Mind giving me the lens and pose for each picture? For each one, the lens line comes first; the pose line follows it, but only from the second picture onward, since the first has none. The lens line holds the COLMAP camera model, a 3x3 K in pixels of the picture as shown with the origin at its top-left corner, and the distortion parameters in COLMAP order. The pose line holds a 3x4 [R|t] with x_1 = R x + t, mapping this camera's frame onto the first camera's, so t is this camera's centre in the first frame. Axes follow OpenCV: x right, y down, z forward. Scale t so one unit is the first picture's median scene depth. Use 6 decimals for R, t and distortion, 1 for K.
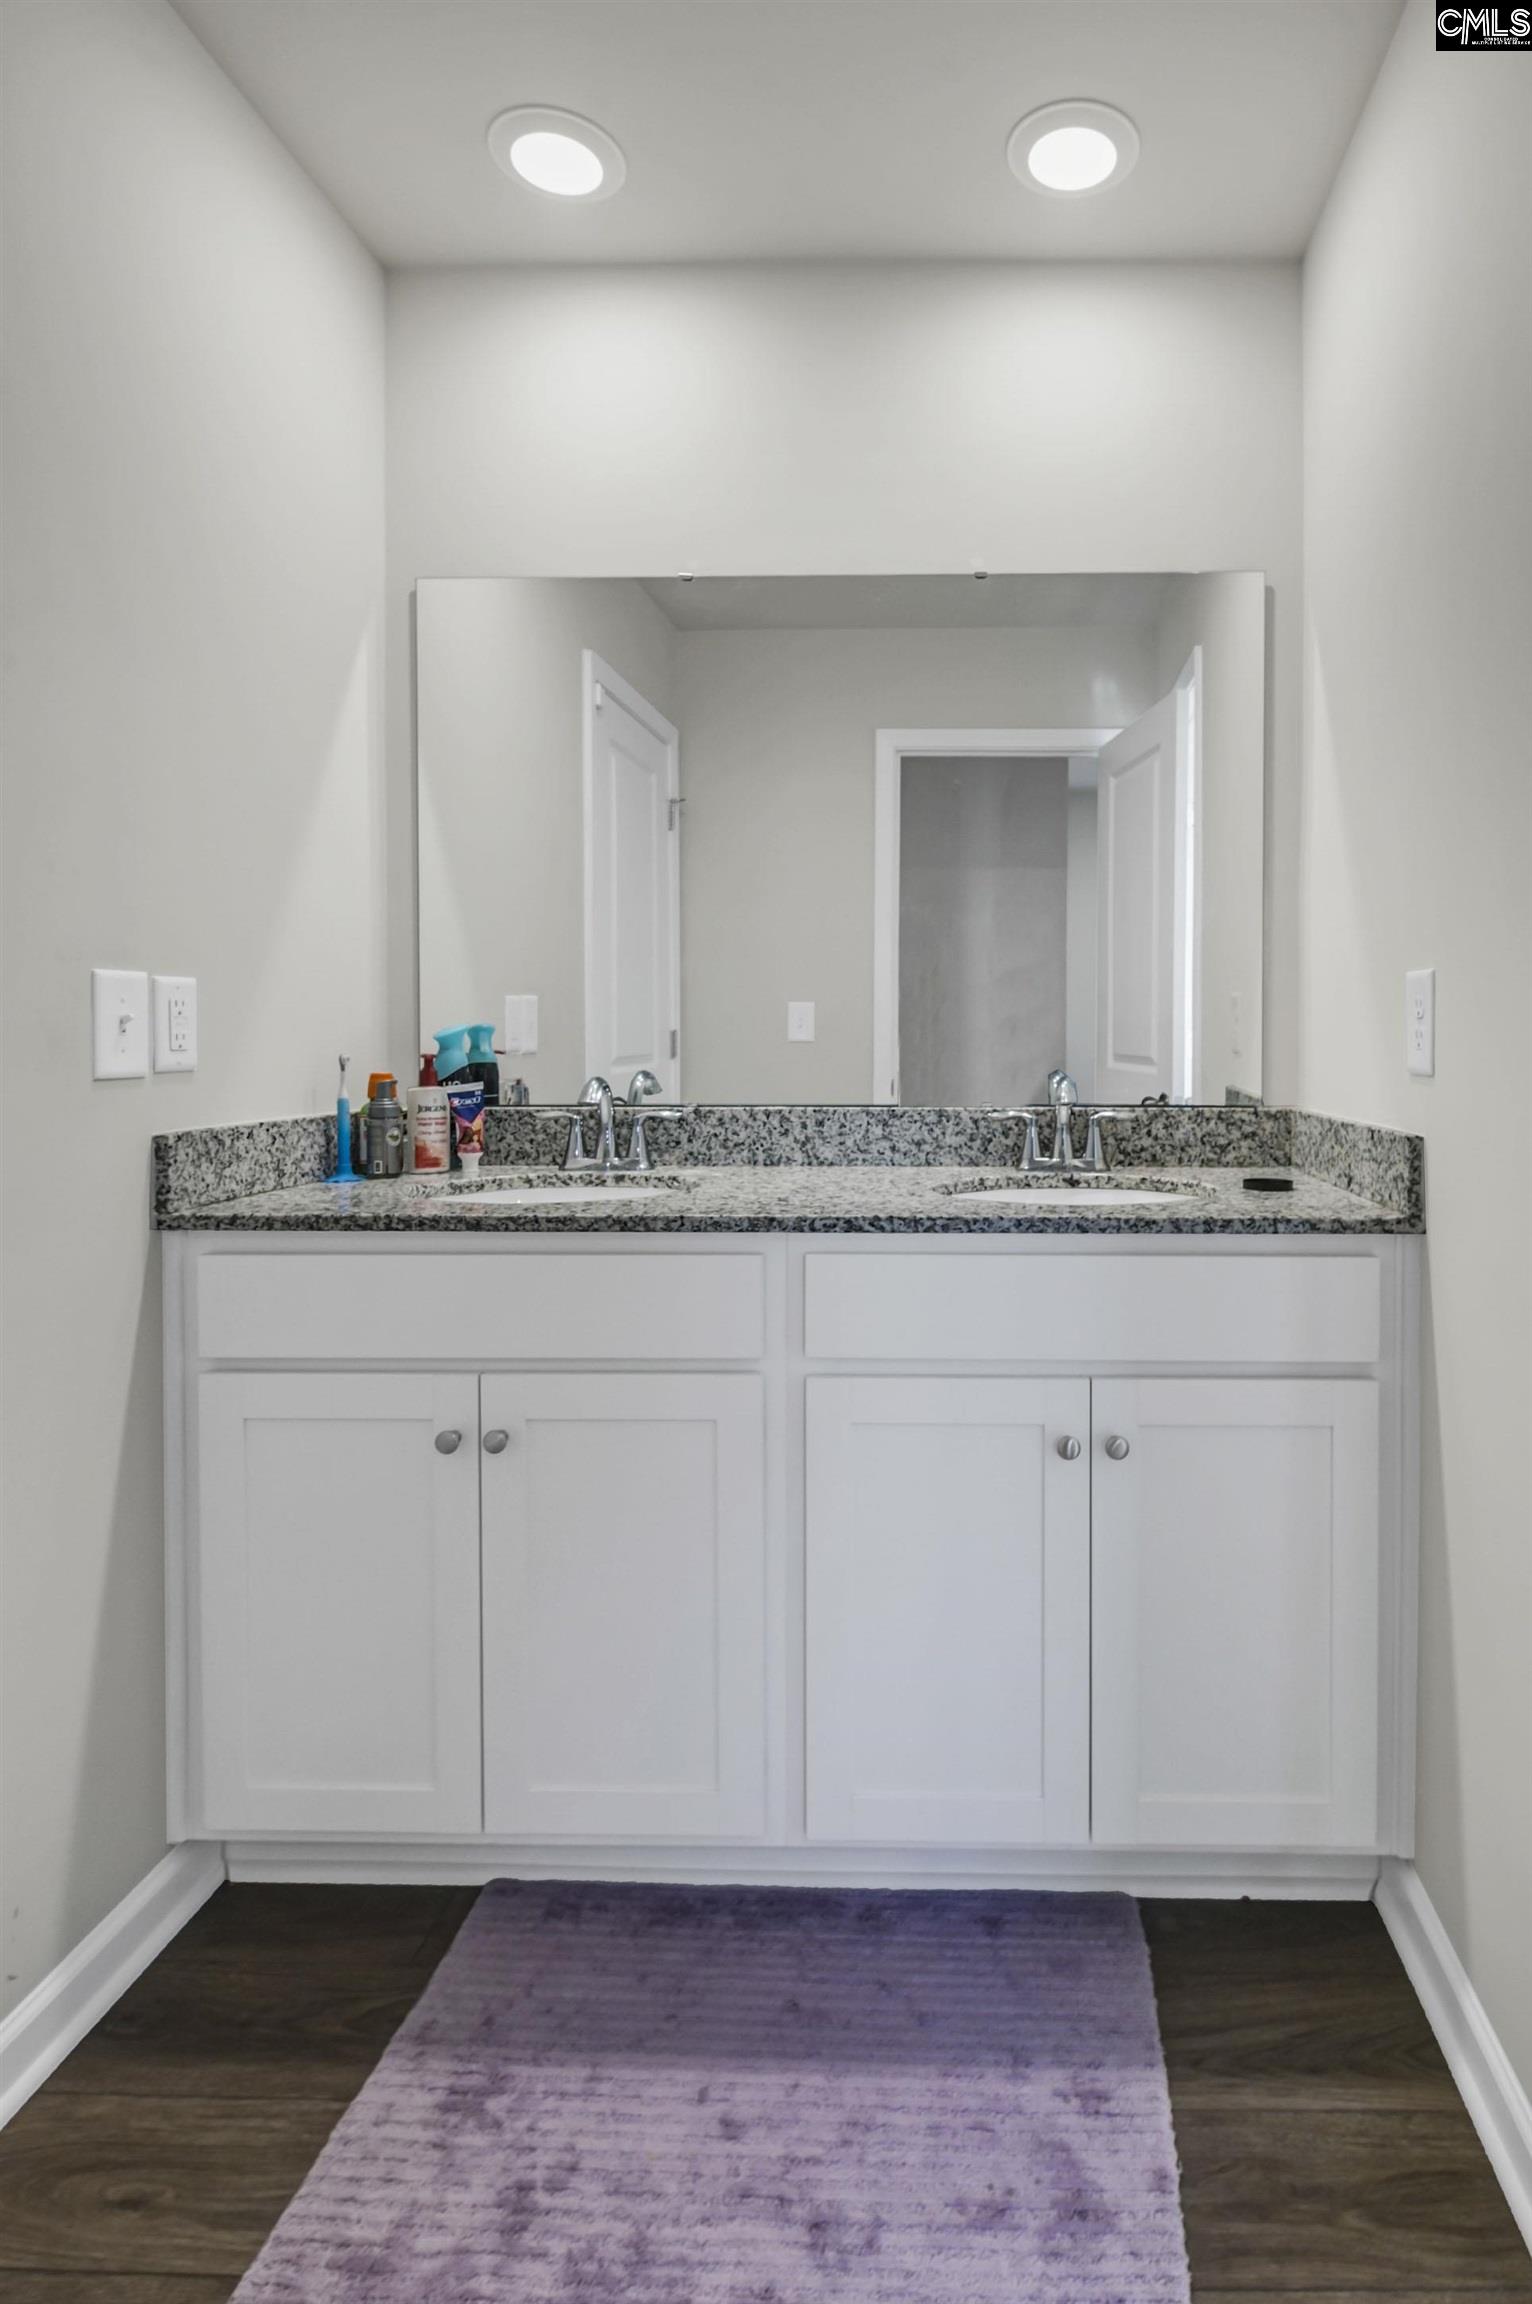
lens RADIAL K [[1093.1, 0, 766.7], [0, 1093.1, 1023.5], [0, 0, 1]] dist [-0.017175, 0.000002]
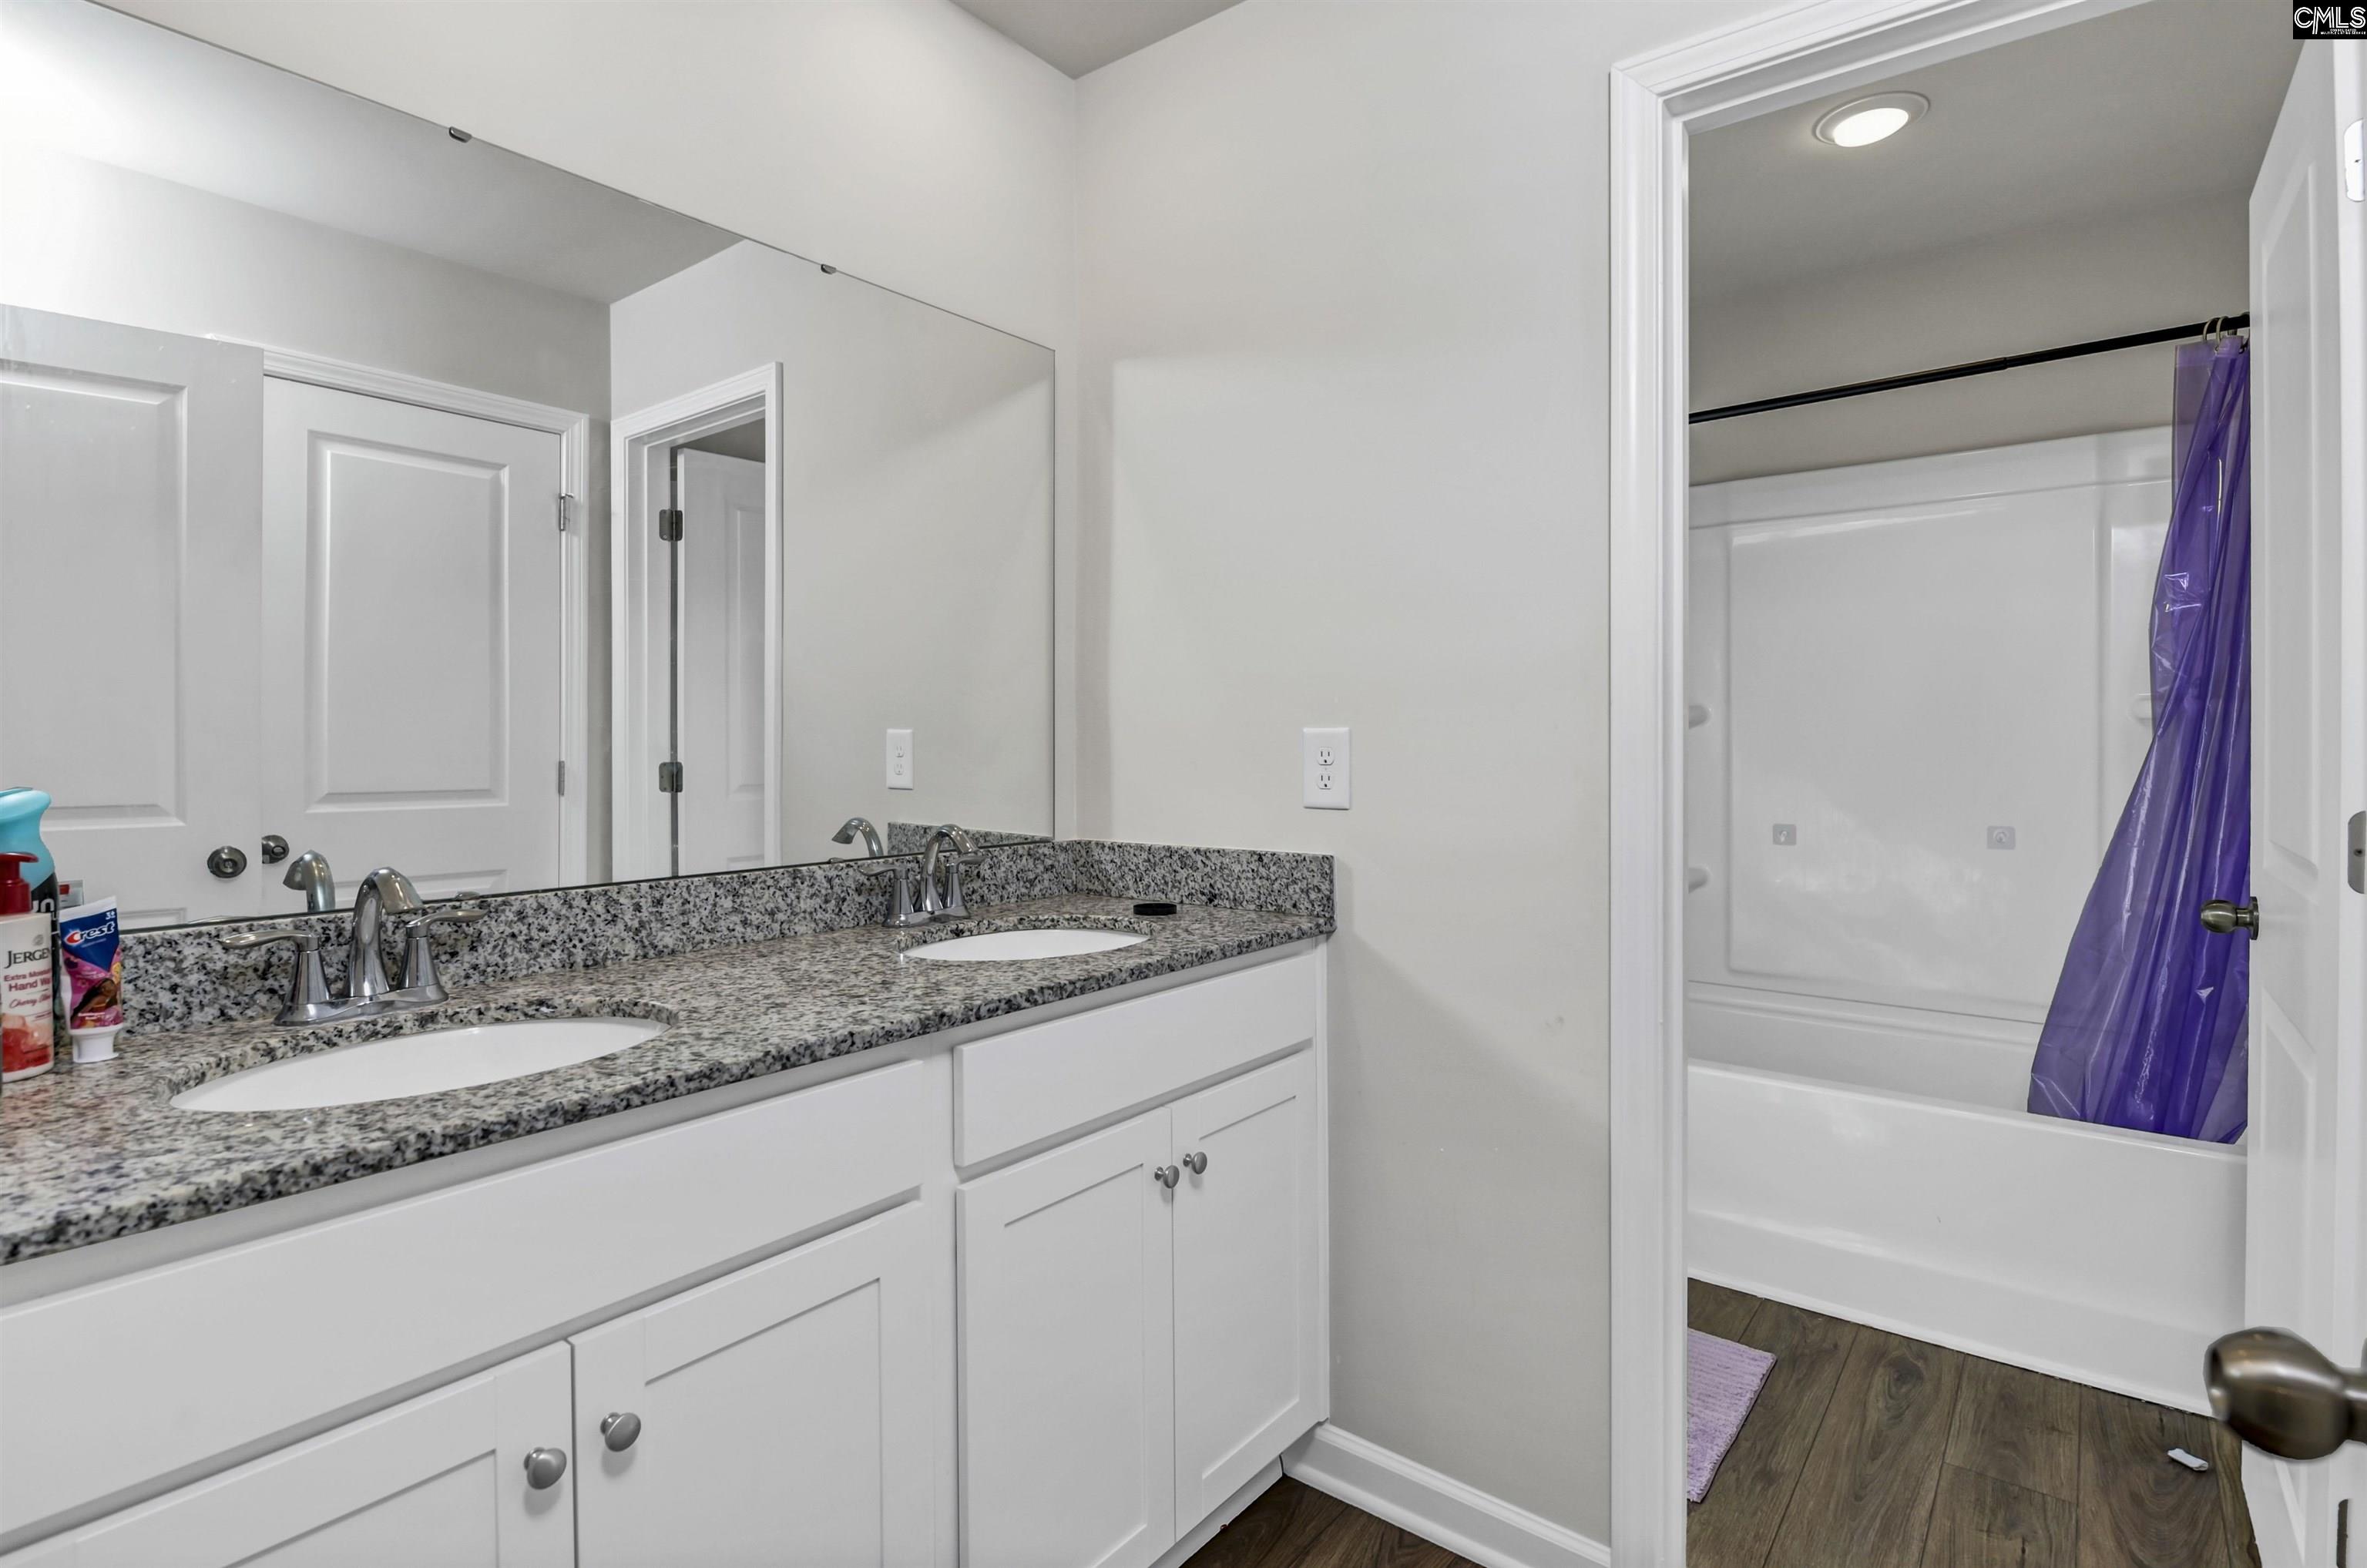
lens RADIAL K [[1166.1, 0, 1188.3], [0, 1166.1, 743.2], [0, 0, 1]] dist [-0.012023, -0.000044]
pose [[0.600763, -0.005684, 0.799407, -0.391898], [0.008219, 0.999966, 0.000933, -0.020430], [-0.799385, 0.006010, 0.600790, 0.196219]]
